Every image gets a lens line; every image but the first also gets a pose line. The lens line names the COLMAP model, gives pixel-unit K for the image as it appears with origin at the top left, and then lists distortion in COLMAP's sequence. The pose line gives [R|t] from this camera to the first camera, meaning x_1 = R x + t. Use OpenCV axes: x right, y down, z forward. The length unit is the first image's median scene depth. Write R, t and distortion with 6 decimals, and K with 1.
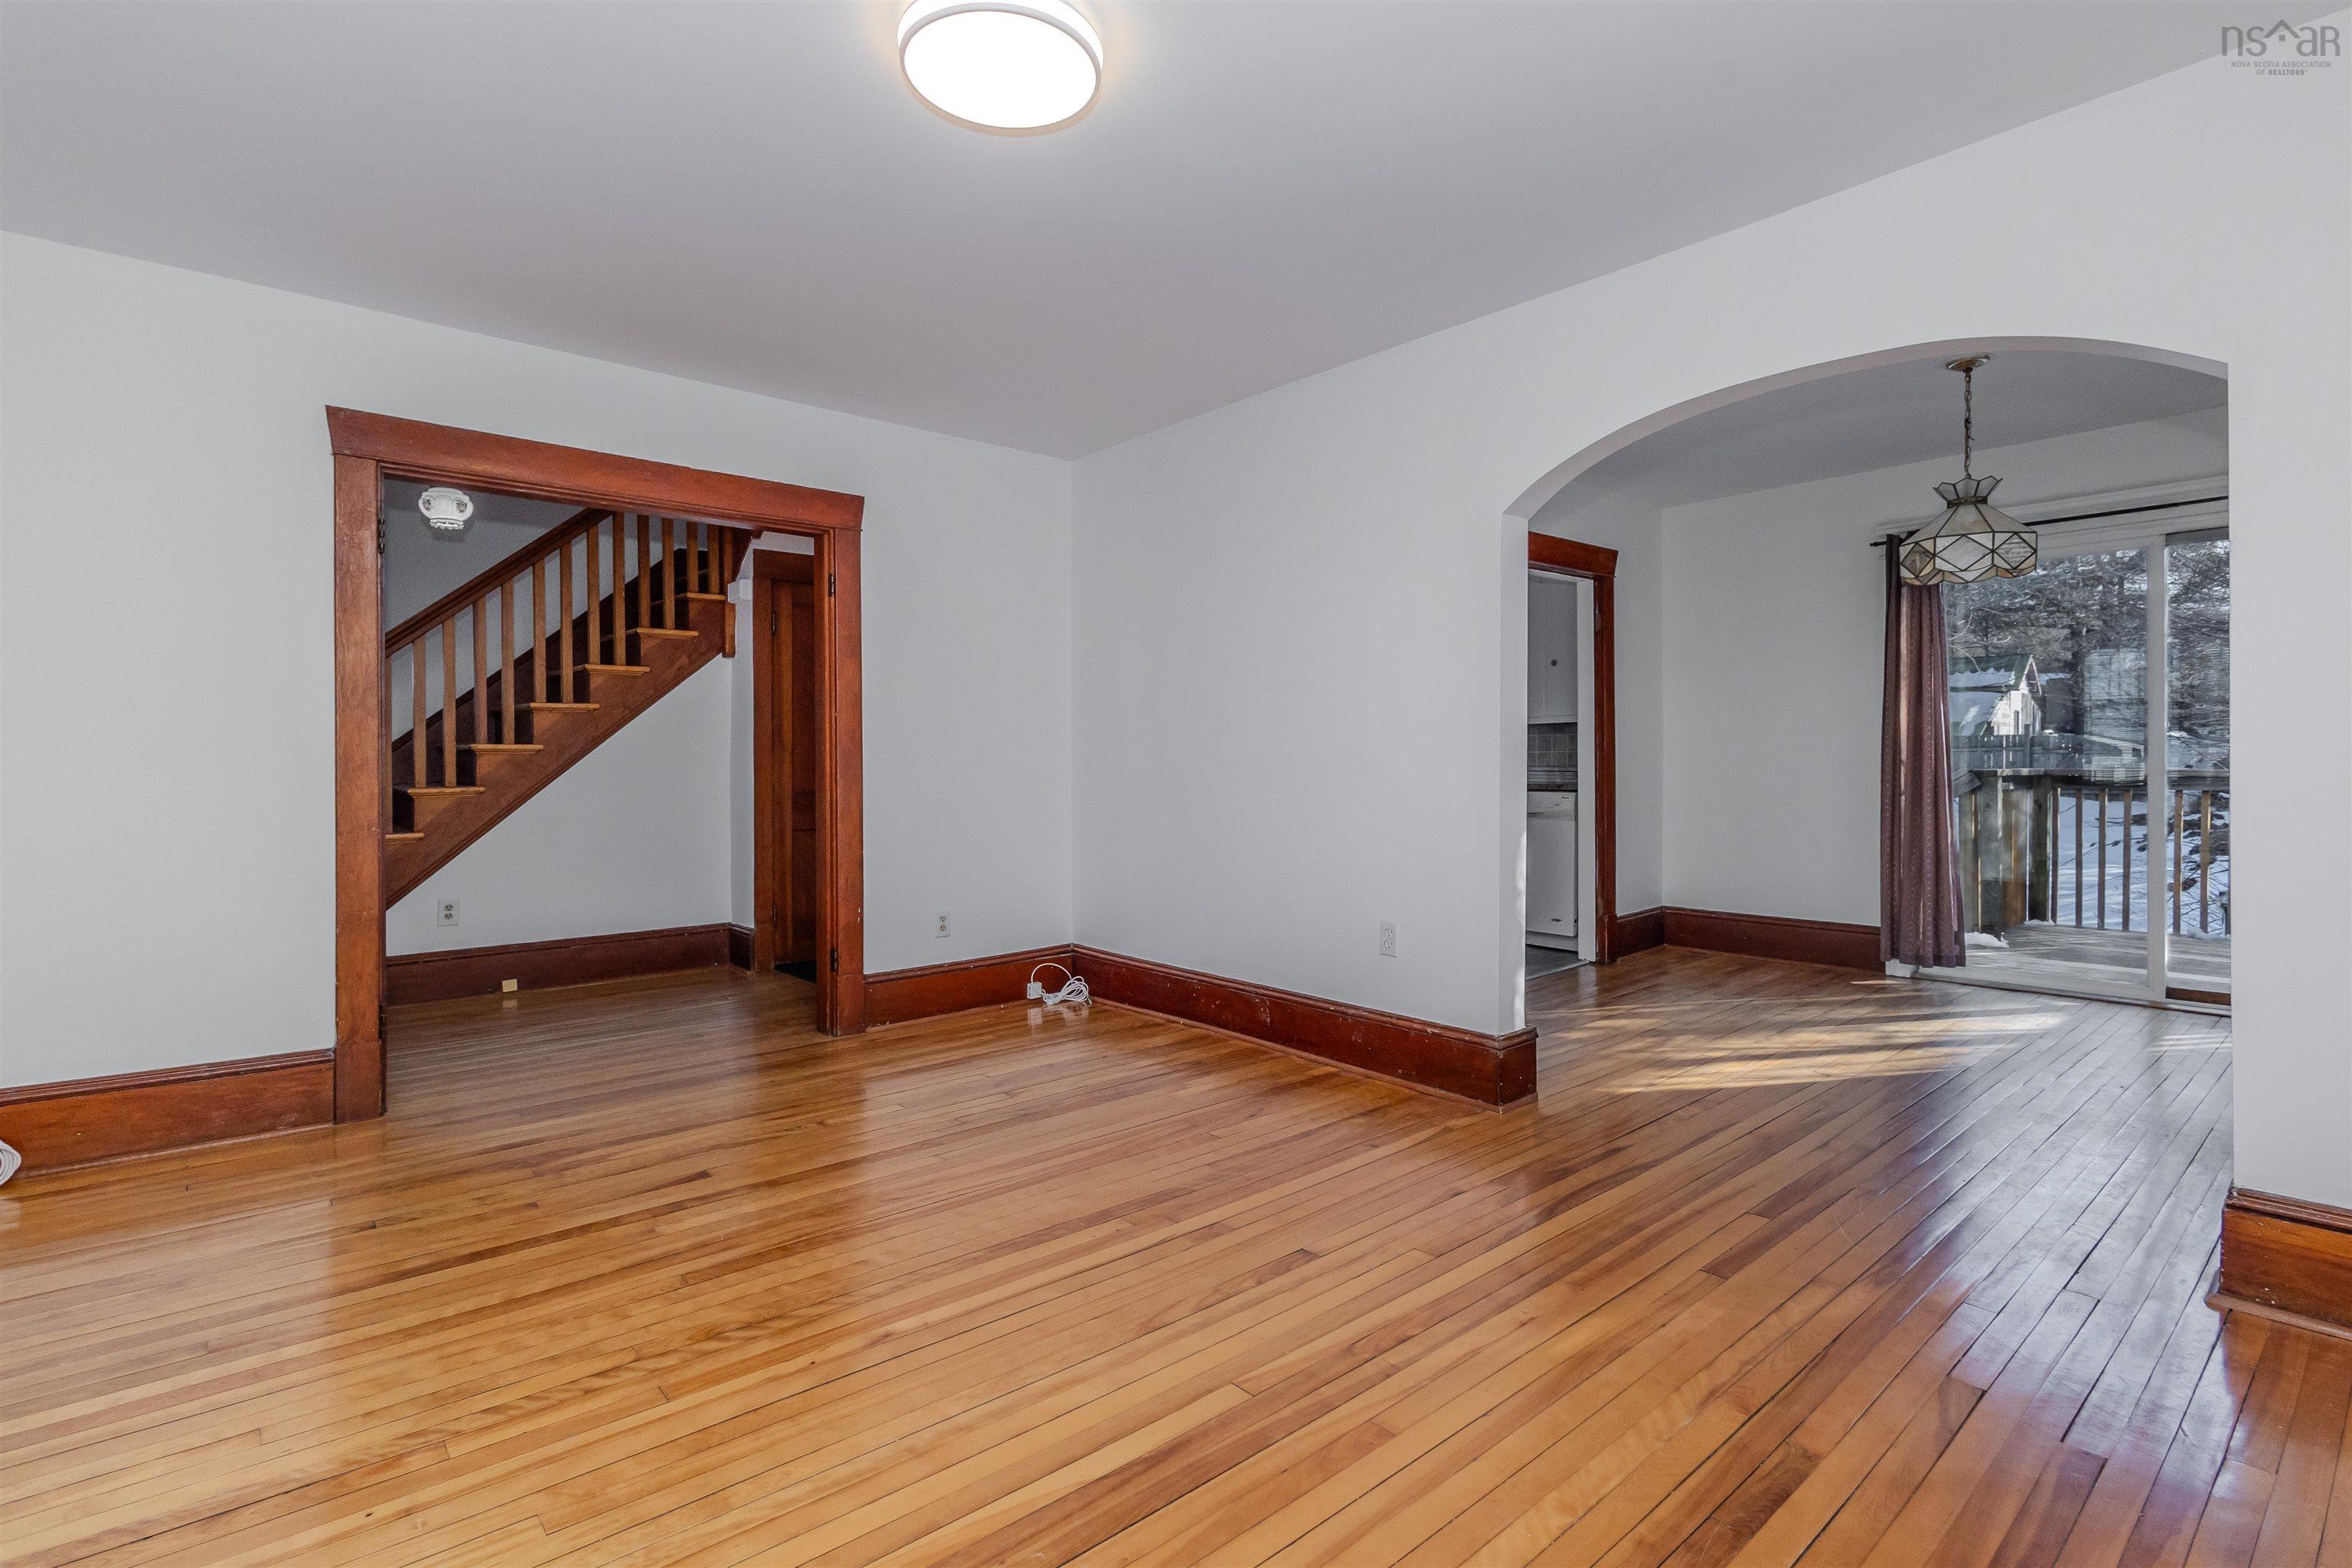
lens RADIAL K [[1097.0, 0, 1186.0], [0, 1097.0, 773.5], [0, 0, 1]] dist [0.001954, 0.000232]
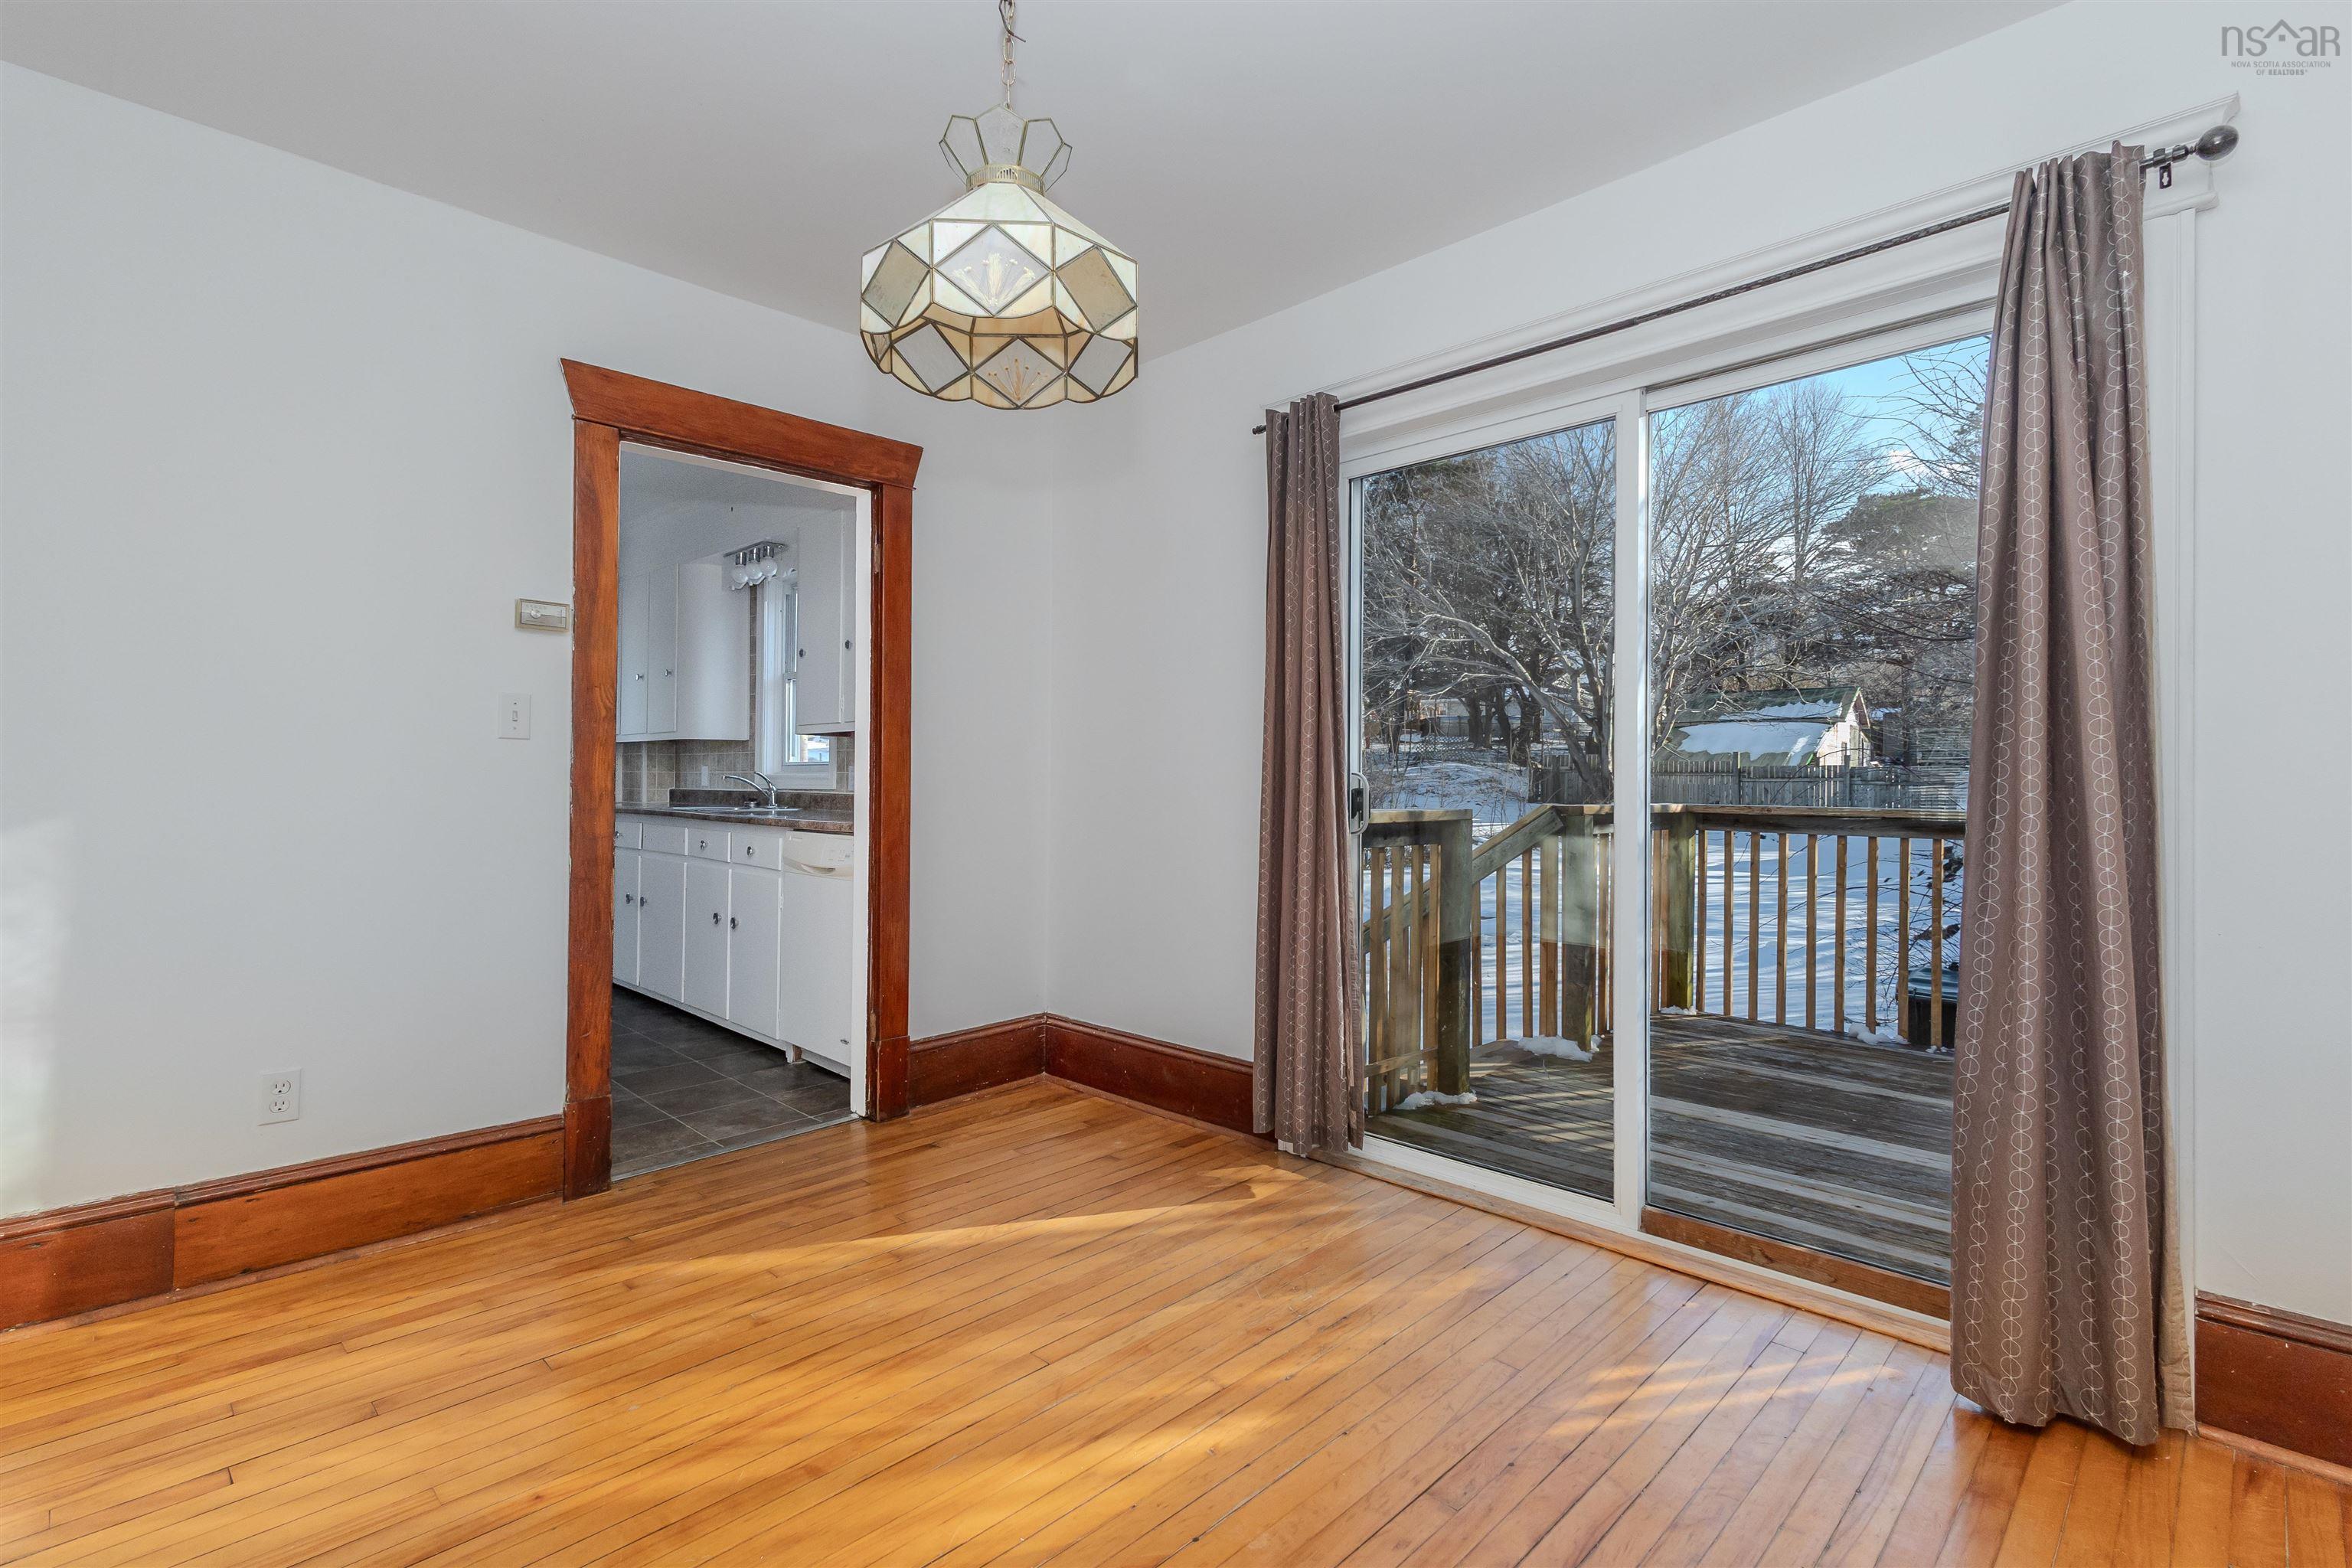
lens RADIAL K [[1079.2, 0, 1176.0], [0, 1079.2, 784.0], [0, 0, 1]] dist [0.020736, 0.000241]
pose [[0.996790, 0.010858, 0.079322, 0.190063], [-0.010007, 0.999888, -0.011113, -0.003142], [-0.079434, 0.010283, 0.996787, 0.147094]]
